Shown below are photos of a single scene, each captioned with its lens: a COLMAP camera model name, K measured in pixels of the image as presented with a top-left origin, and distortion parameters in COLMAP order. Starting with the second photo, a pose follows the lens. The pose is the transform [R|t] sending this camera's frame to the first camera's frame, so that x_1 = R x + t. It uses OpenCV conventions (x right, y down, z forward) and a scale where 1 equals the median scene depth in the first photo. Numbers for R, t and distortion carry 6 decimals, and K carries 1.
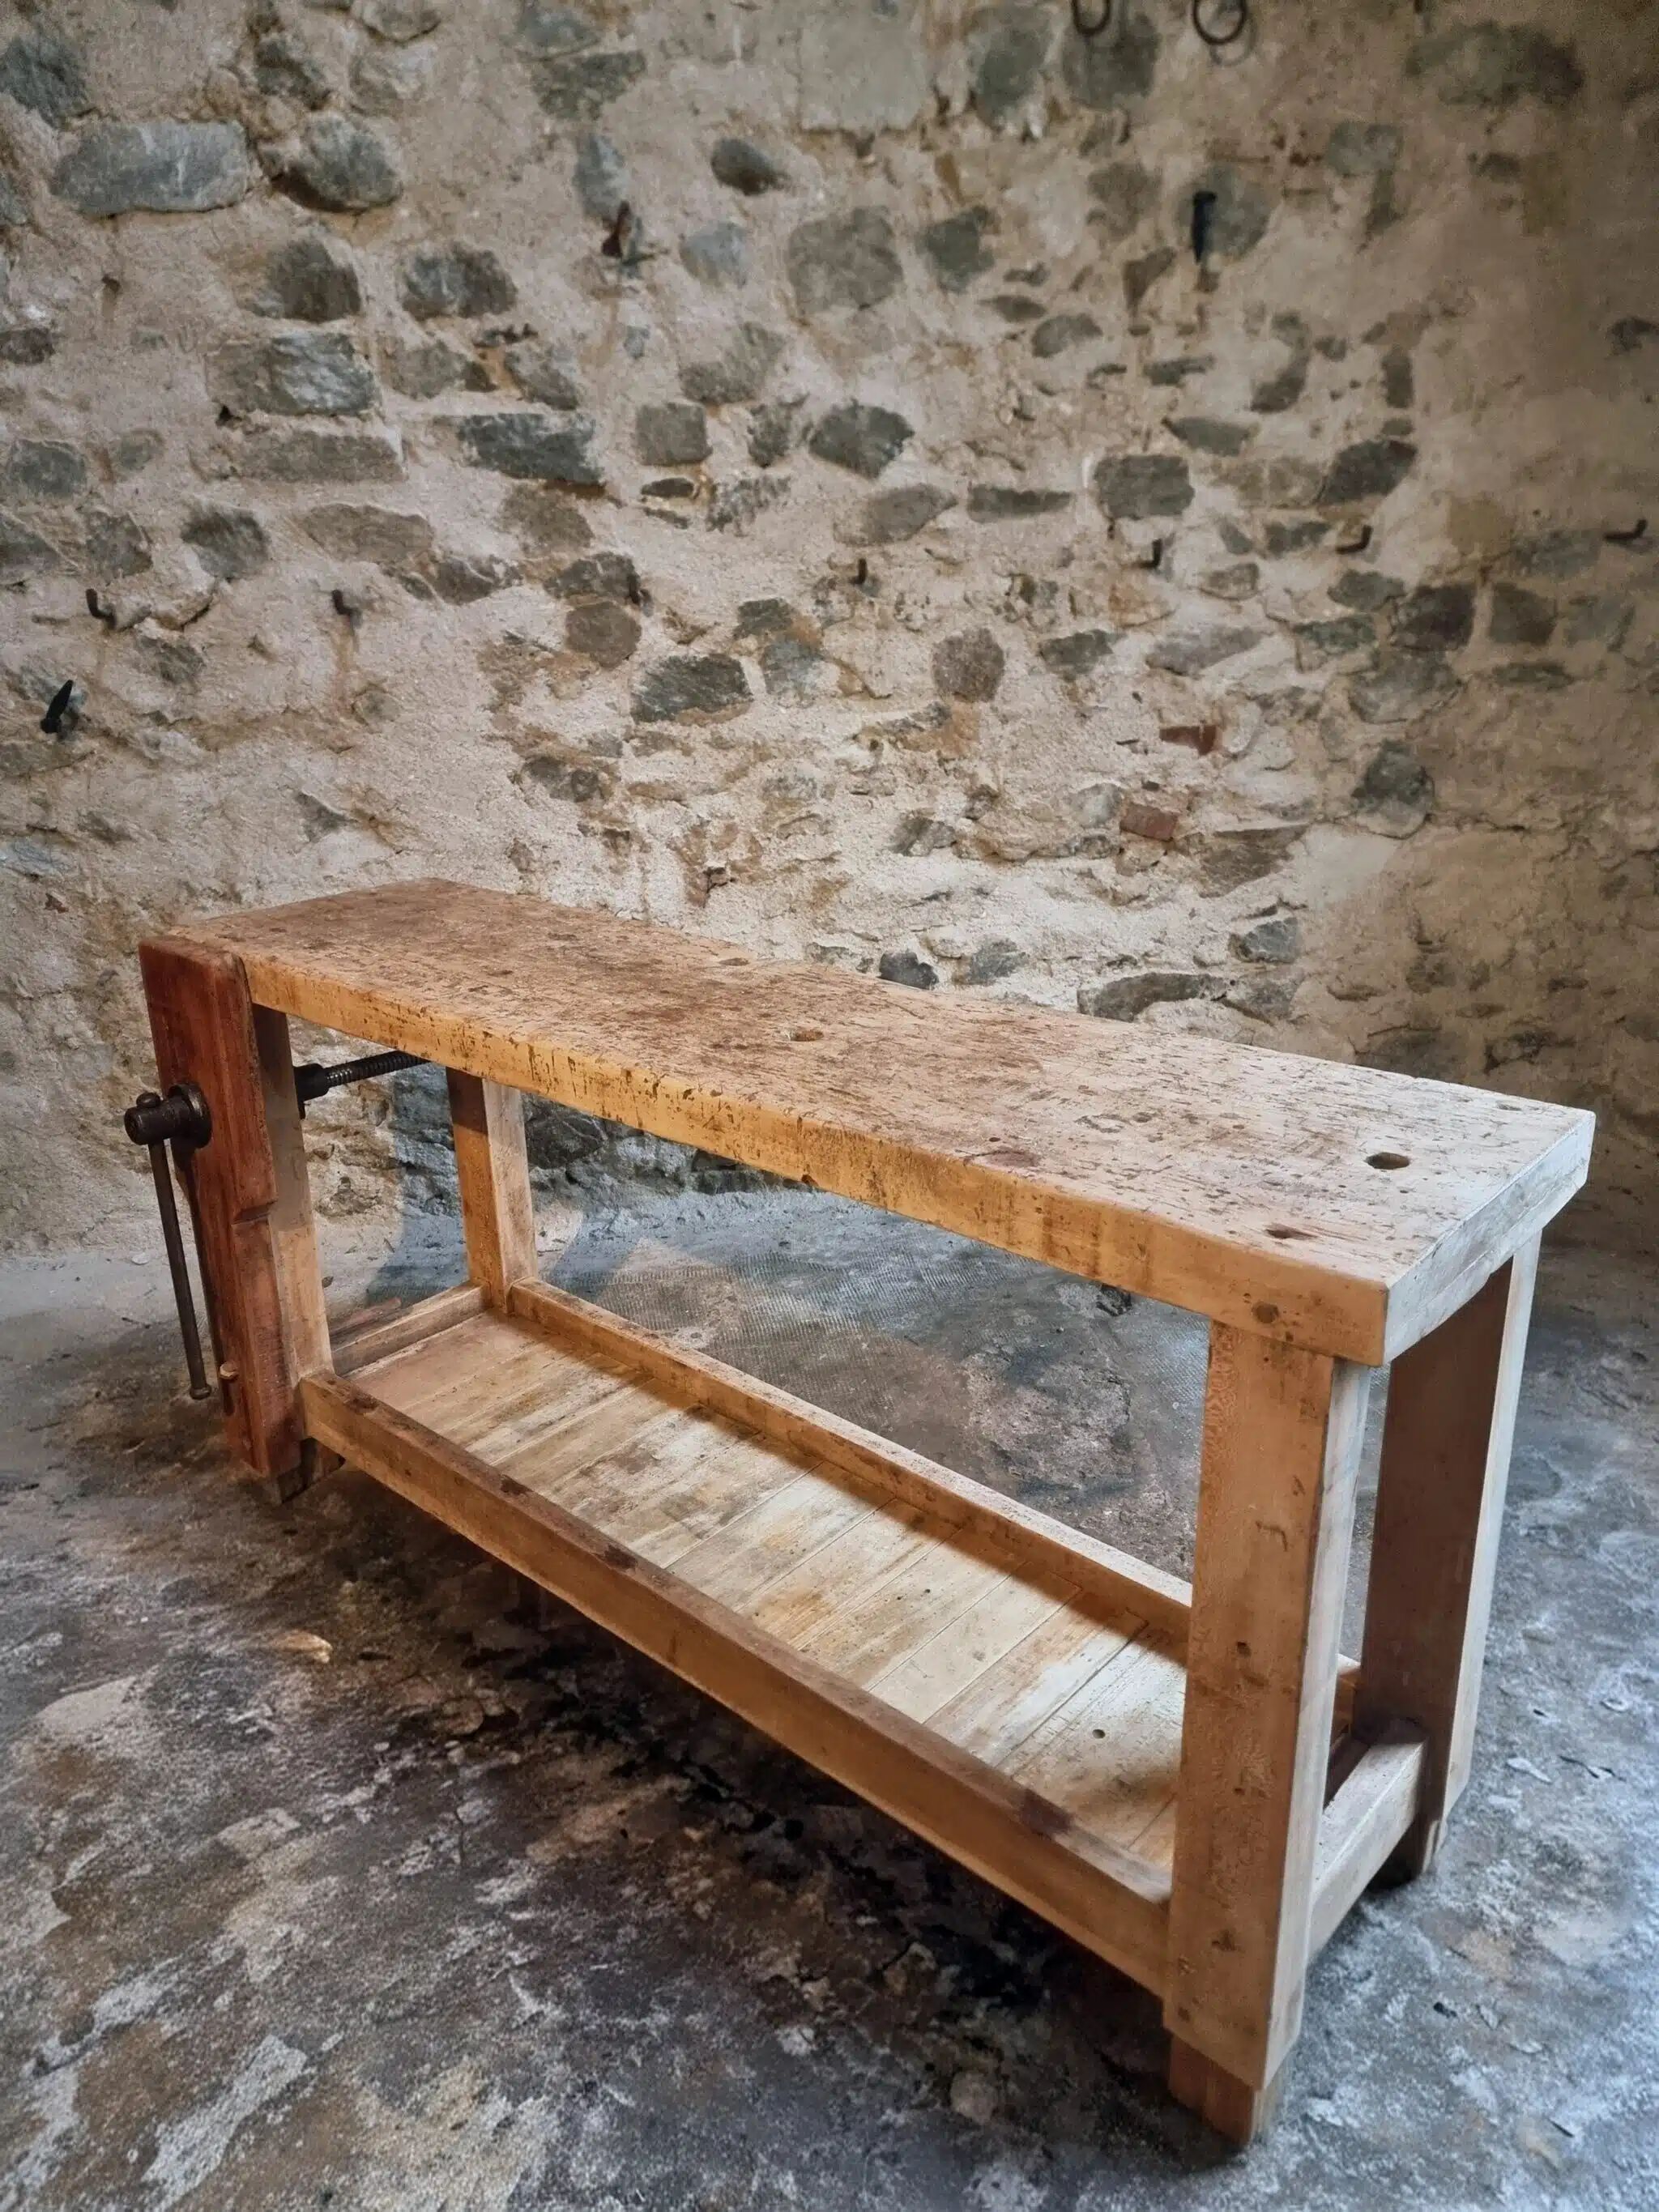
lens RADIAL K [[1568.3, 0, 813.1], [0, 1568.3, 1106.2], [0, 0, 1]] dist [0.078045, -0.073888]
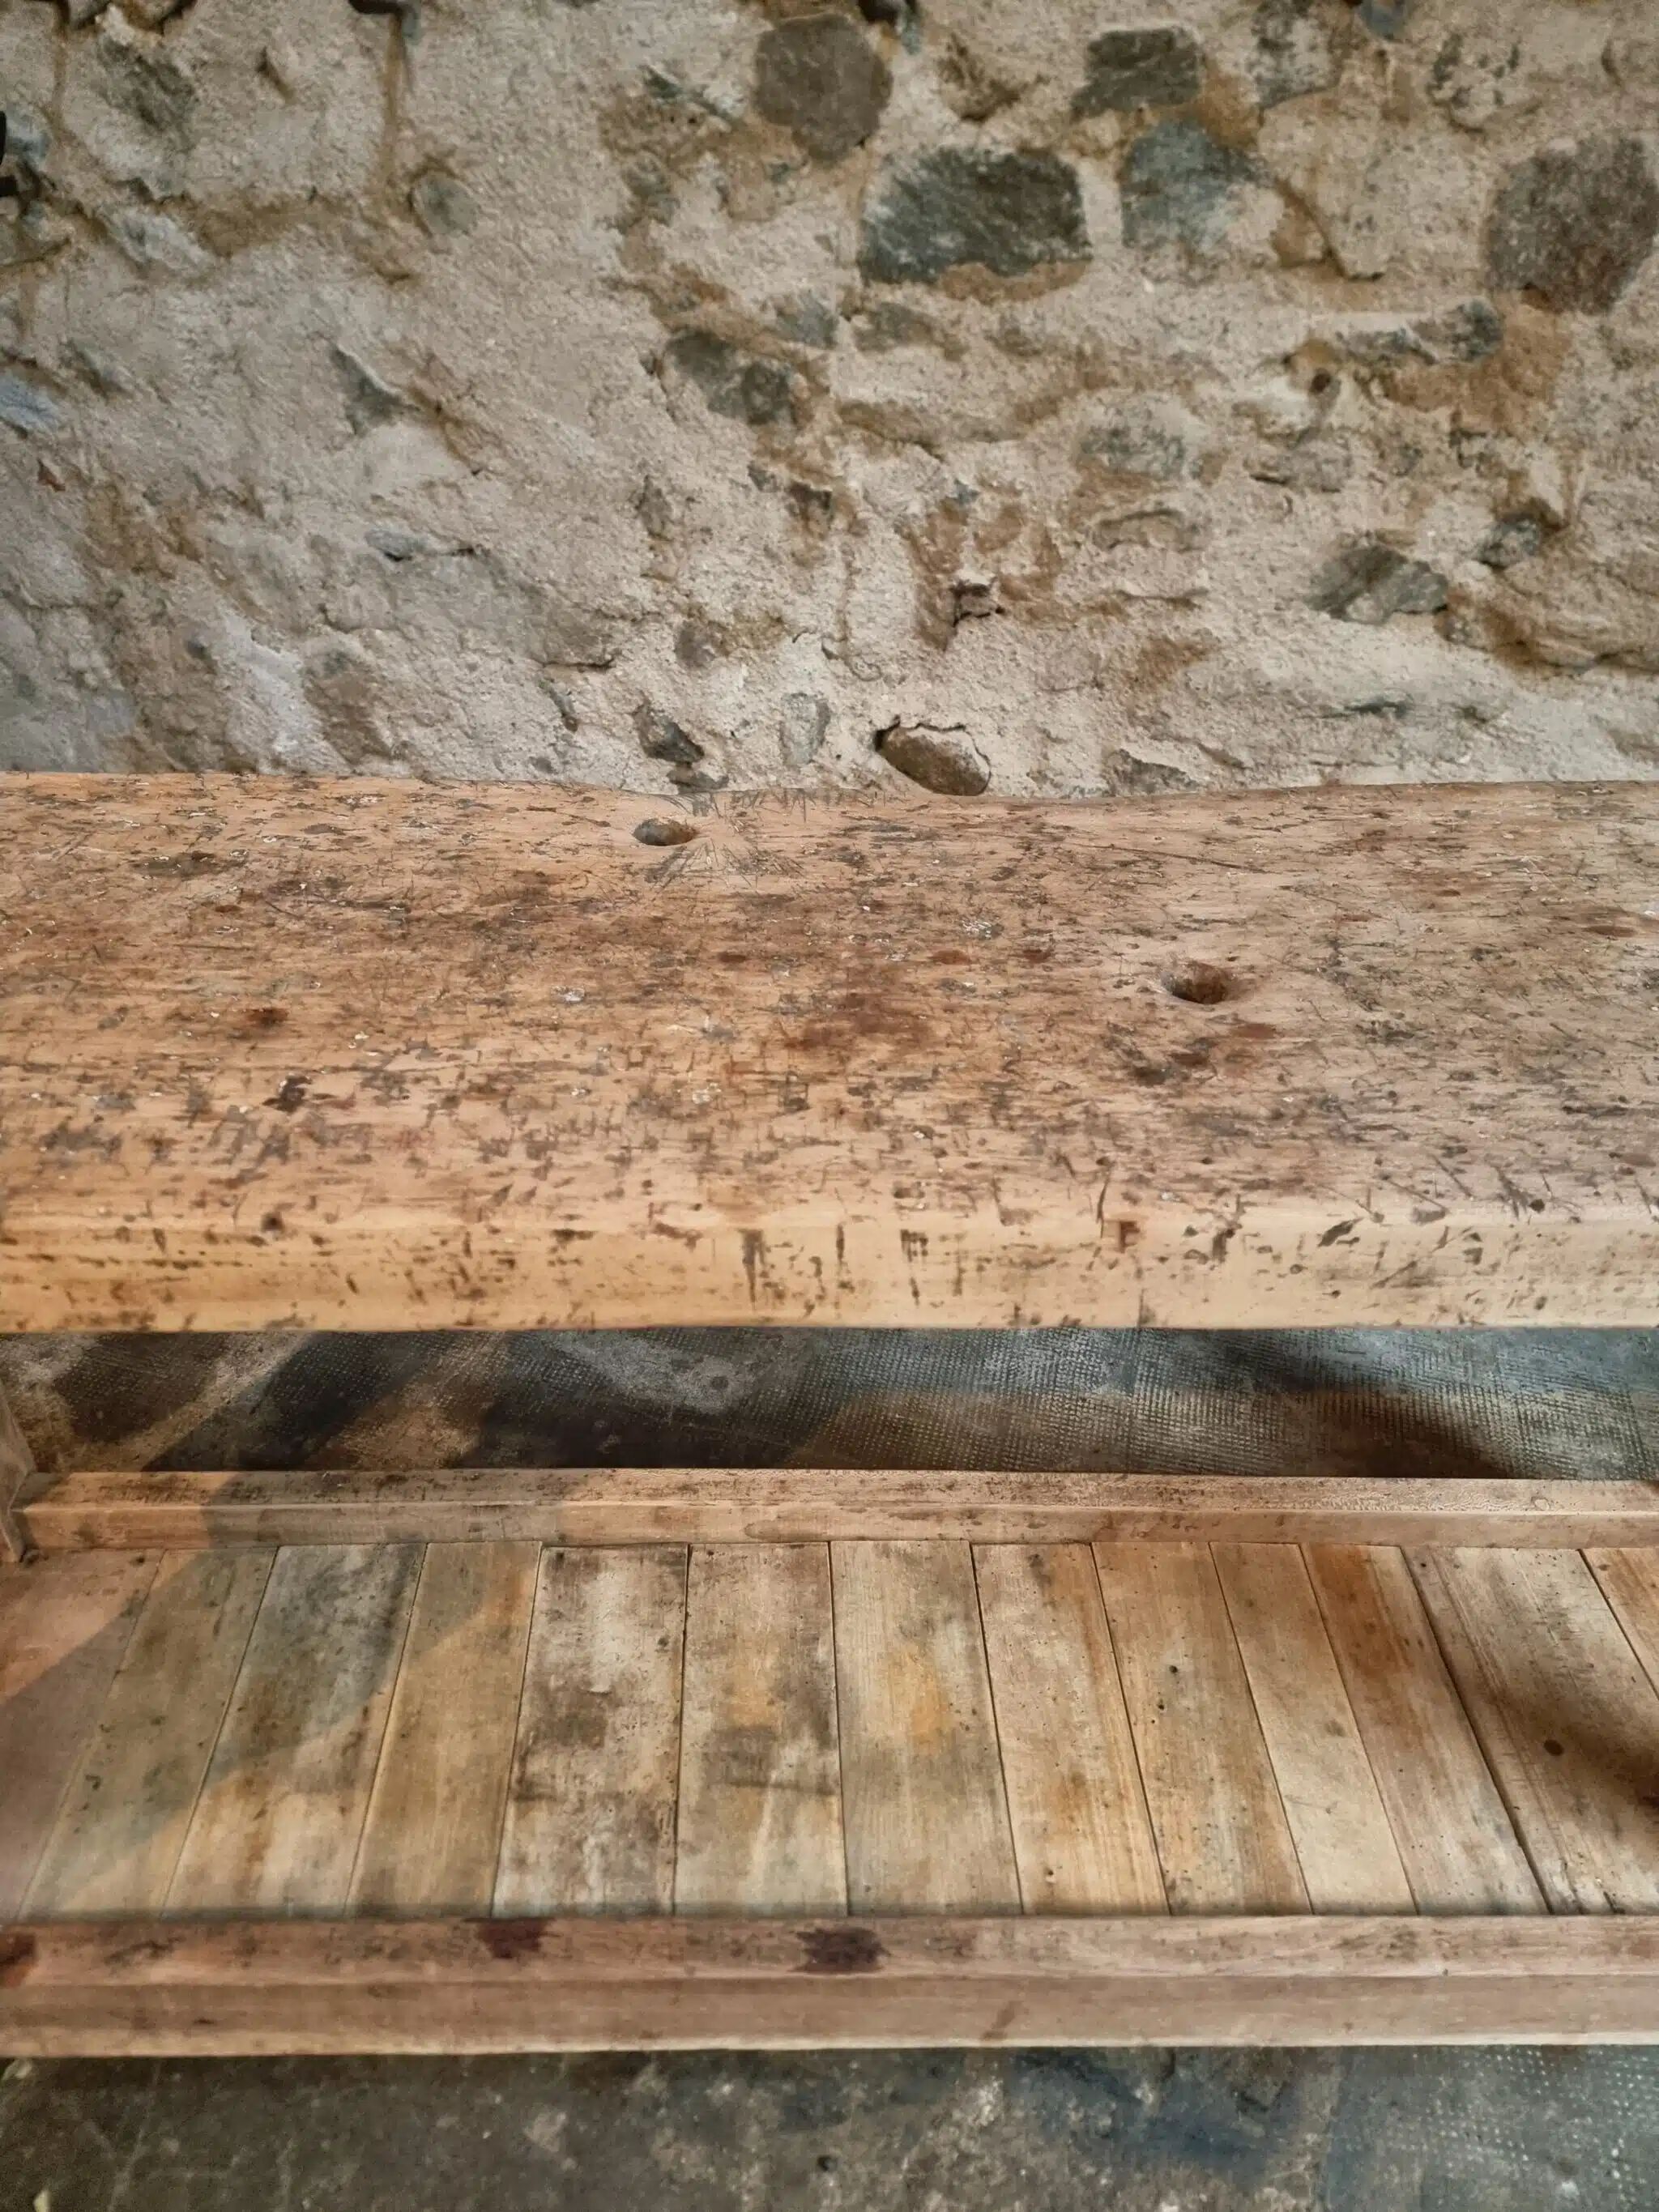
lens RADIAL K [[1560.5, 0, 793.2], [0, 1560.5, 1102.7], [0, 0, 1]] dist [0.065821, -0.064762]
pose [[0.907313, 0.277117, -0.316211, 0.111143], [-0.181780, 0.936685, 0.299294, -0.140451], [0.379130, -0.214072, 0.900241, 0.456511]]
